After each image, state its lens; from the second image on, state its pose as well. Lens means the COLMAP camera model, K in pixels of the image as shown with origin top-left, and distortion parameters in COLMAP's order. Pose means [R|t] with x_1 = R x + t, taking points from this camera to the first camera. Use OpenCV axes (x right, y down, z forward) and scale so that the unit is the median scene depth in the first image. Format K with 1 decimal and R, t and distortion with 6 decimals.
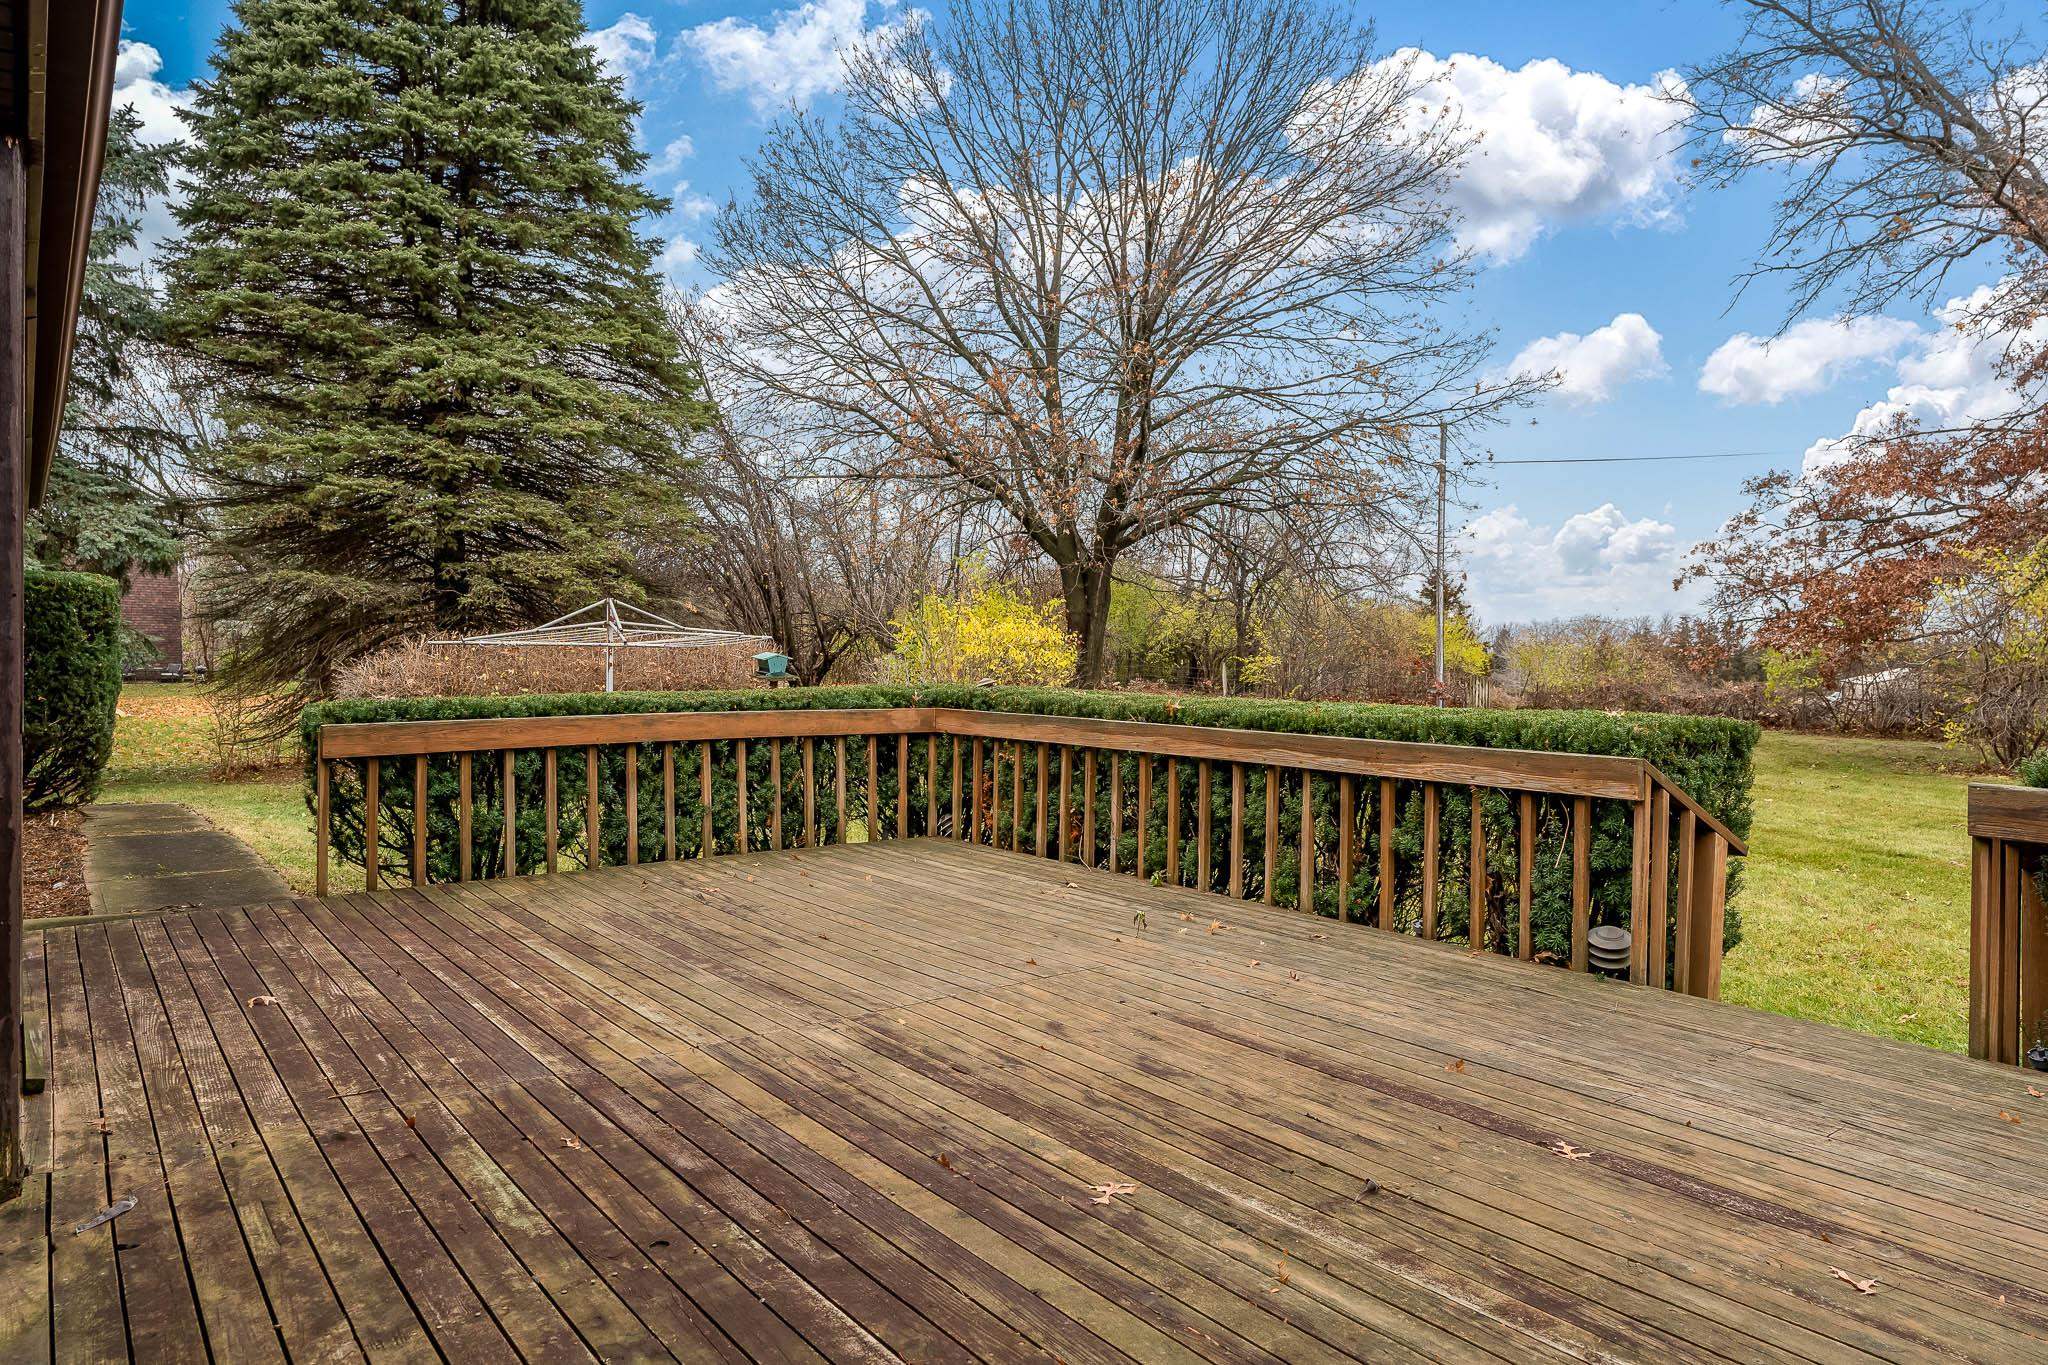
lens RADIAL K [[1312.3, 0, 993.0], [0, 1312.3, 648.9], [0, 0, 1]] dist [0.002192, 0.001083]
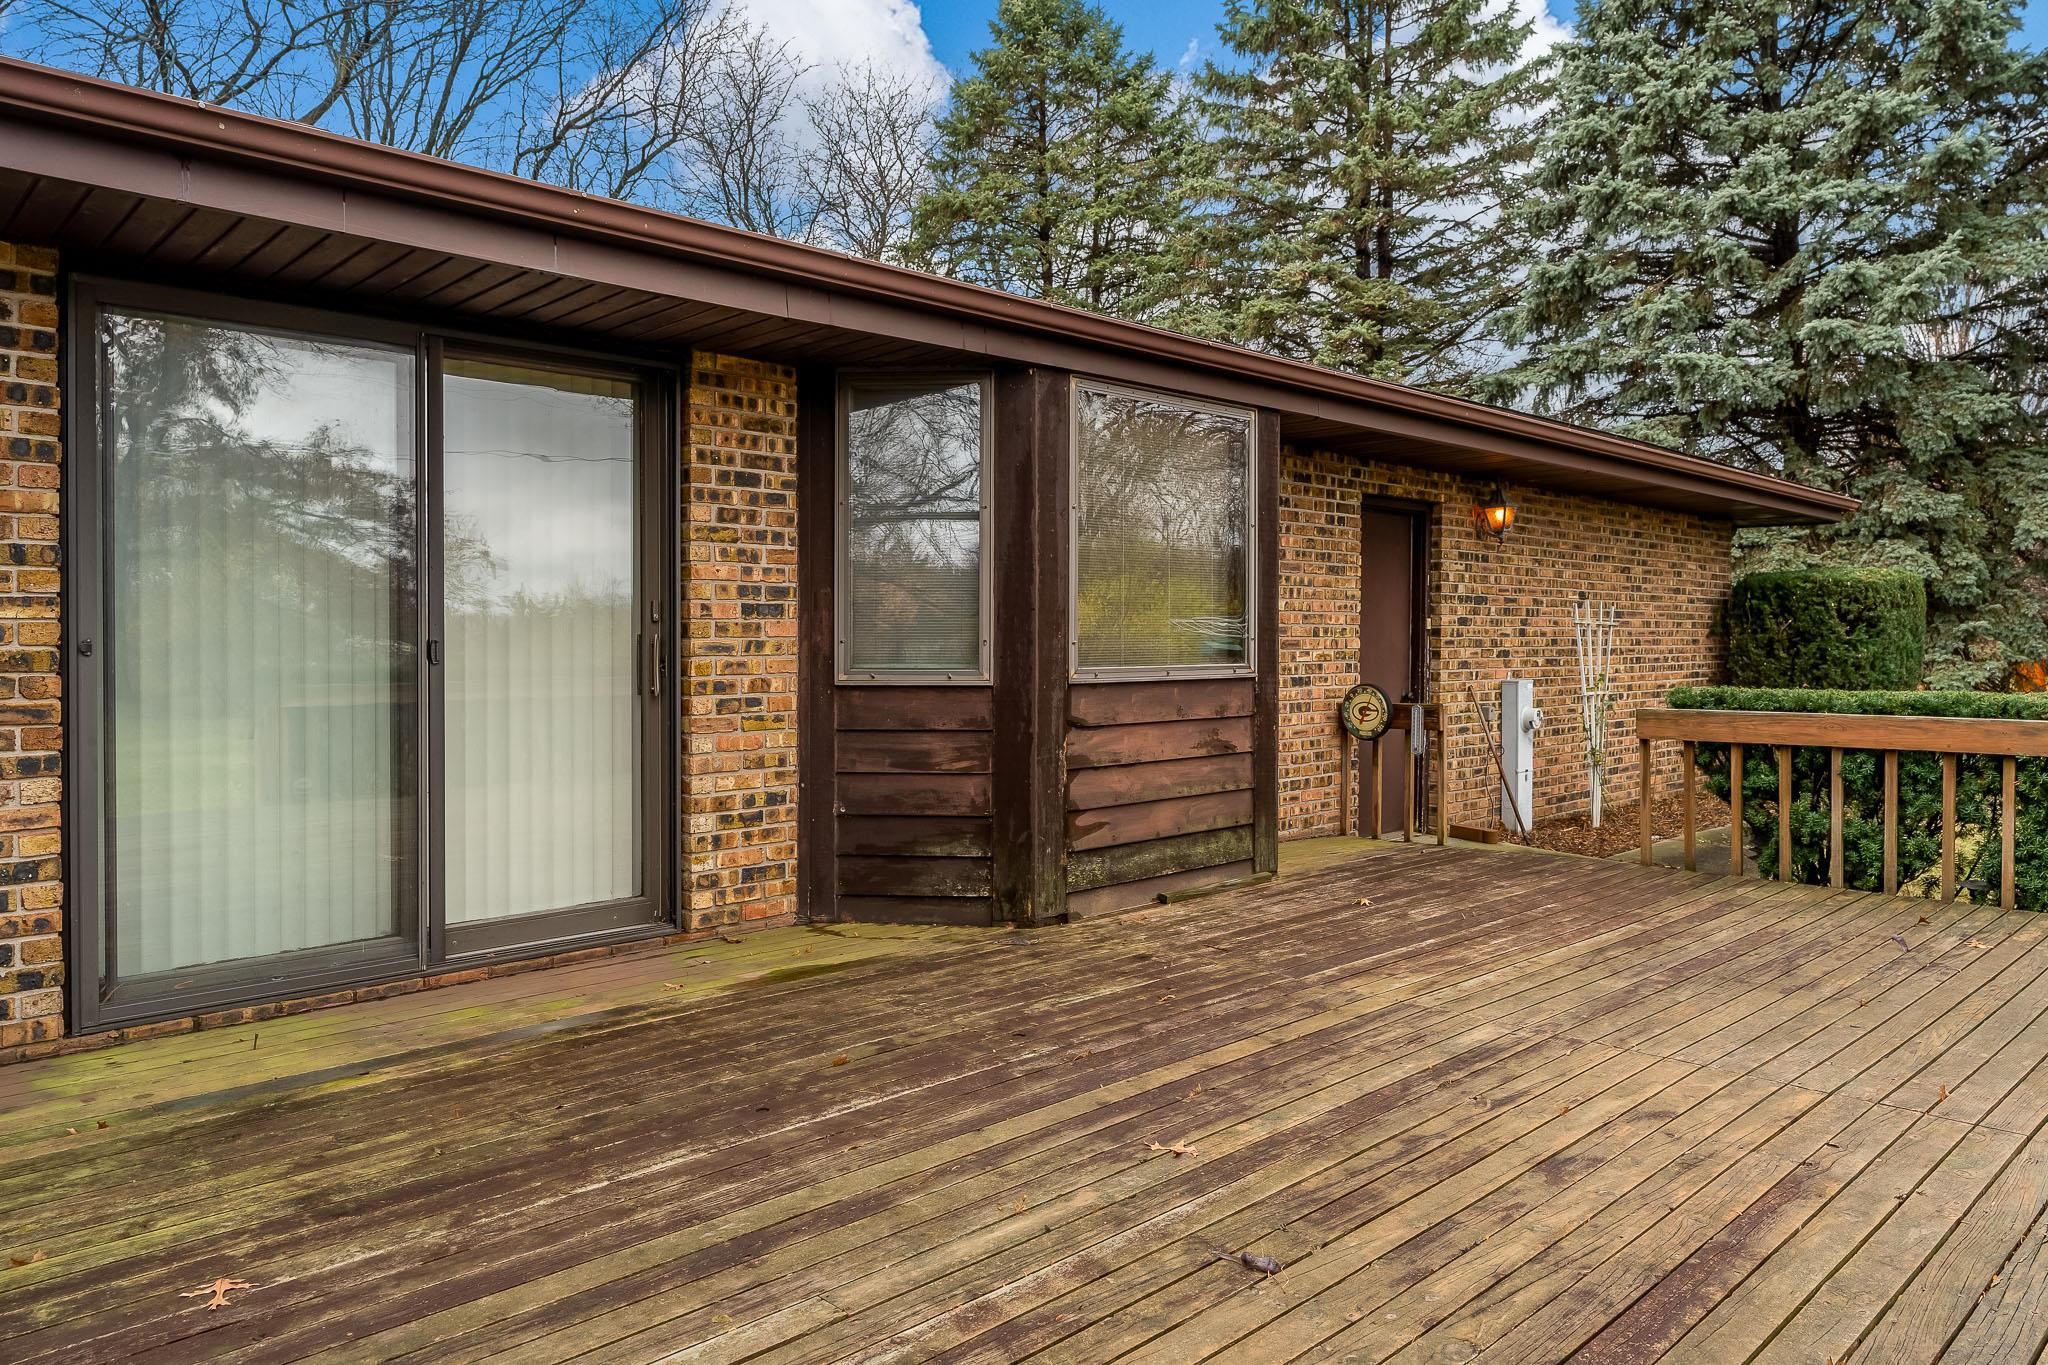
lens RADIAL K [[1312.3, 0, 993.0], [0, 1312.3, 648.9], [0, 0, 1]] dist [0.002192, 0.001083]
pose [[0.107009, 0.005265, -0.994244, 0.921875], [-0.001111, 0.999986, 0.005176, 0.006515], [0.994257, 0.000551, 0.107013, 0.612688]]
